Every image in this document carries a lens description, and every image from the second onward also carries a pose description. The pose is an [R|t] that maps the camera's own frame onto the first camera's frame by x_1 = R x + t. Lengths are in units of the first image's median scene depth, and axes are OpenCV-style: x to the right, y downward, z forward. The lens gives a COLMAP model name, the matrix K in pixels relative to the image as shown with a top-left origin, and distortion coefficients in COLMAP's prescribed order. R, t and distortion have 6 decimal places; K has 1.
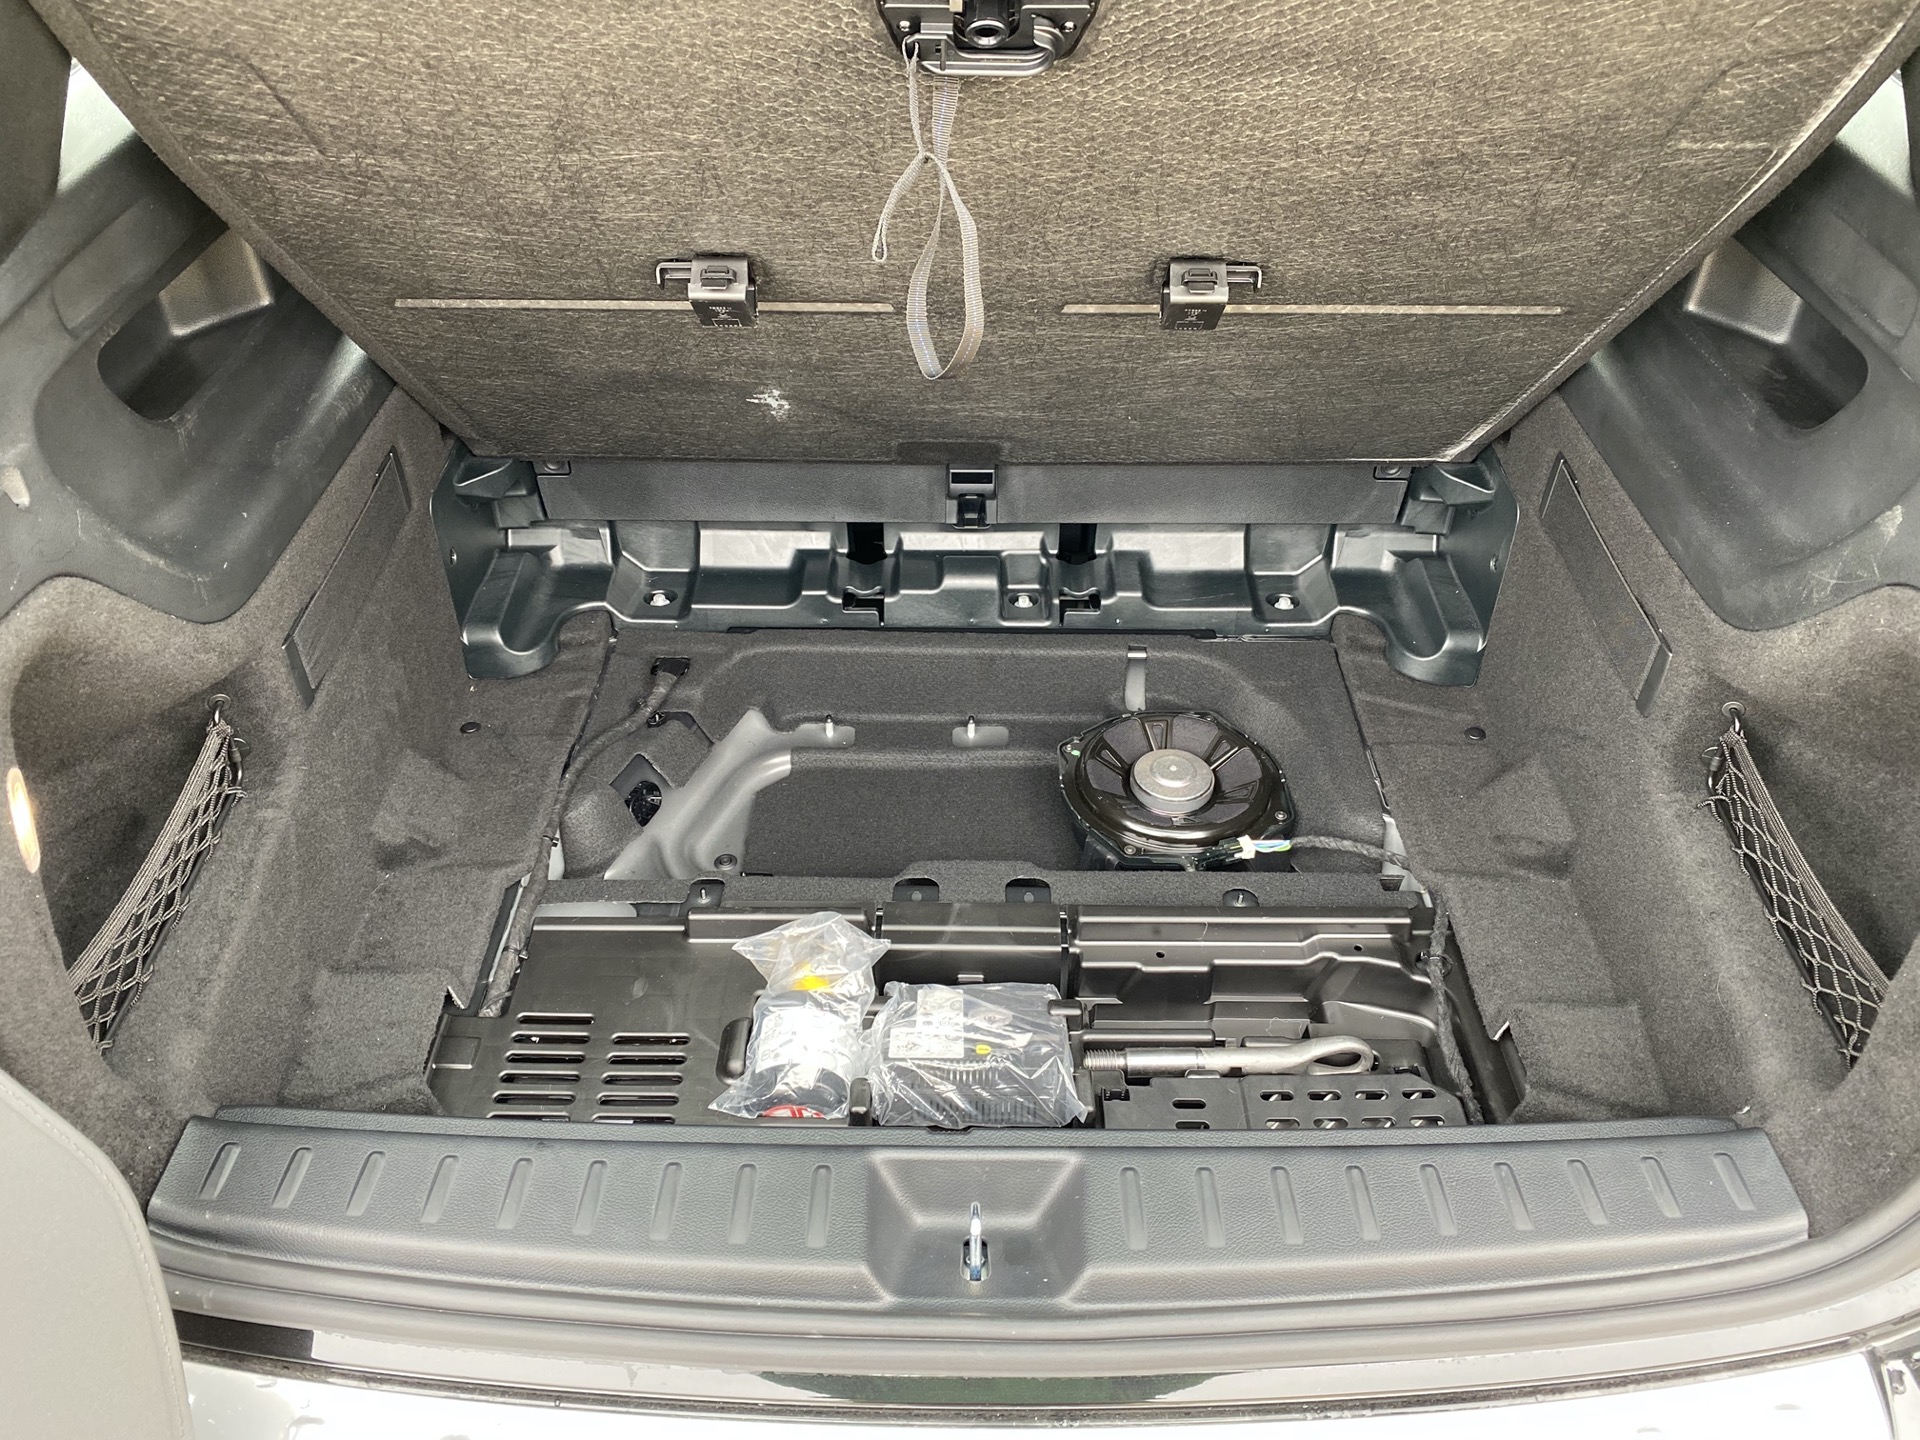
lens RADIAL K [[1461.9, 0, 955.1], [0, 1461.9, 725.6], [0, 0, 1]] dist [0.015525, -0.037372]
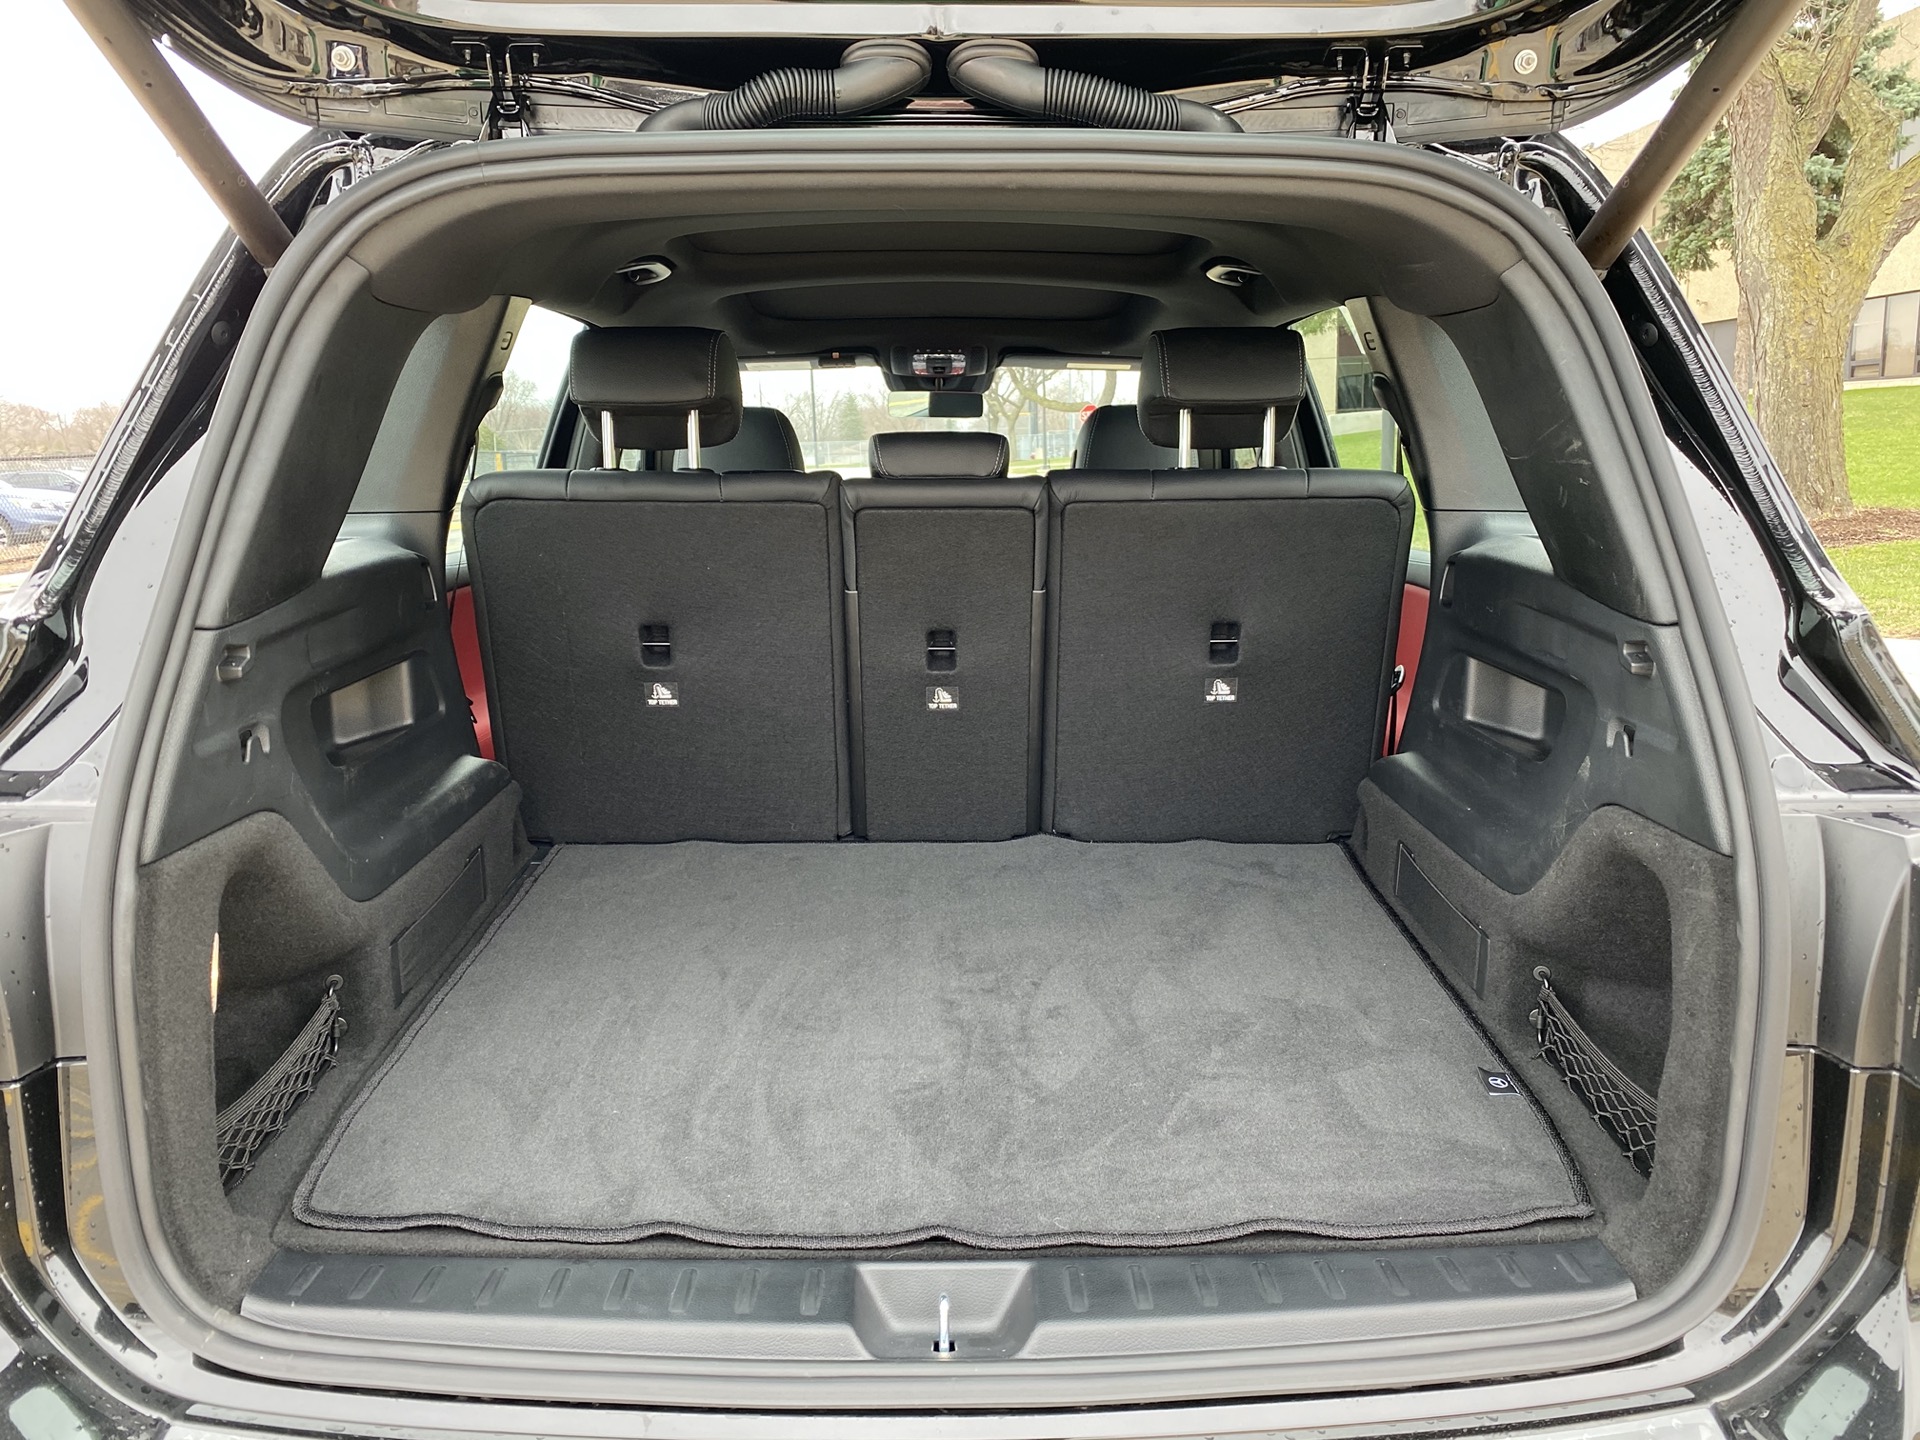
lens RADIAL K [[1461.9, 0, 961.9], [0, 1461.9, 713.5], [0, 0, 1]] dist [0.015525, -0.037372]
pose [[0.999758, -0.006407, 0.021043, 0.005641], [0.015398, 0.887019, -0.461475, 0.370061], [-0.015709, 0.461688, 0.886903, -0.220111]]
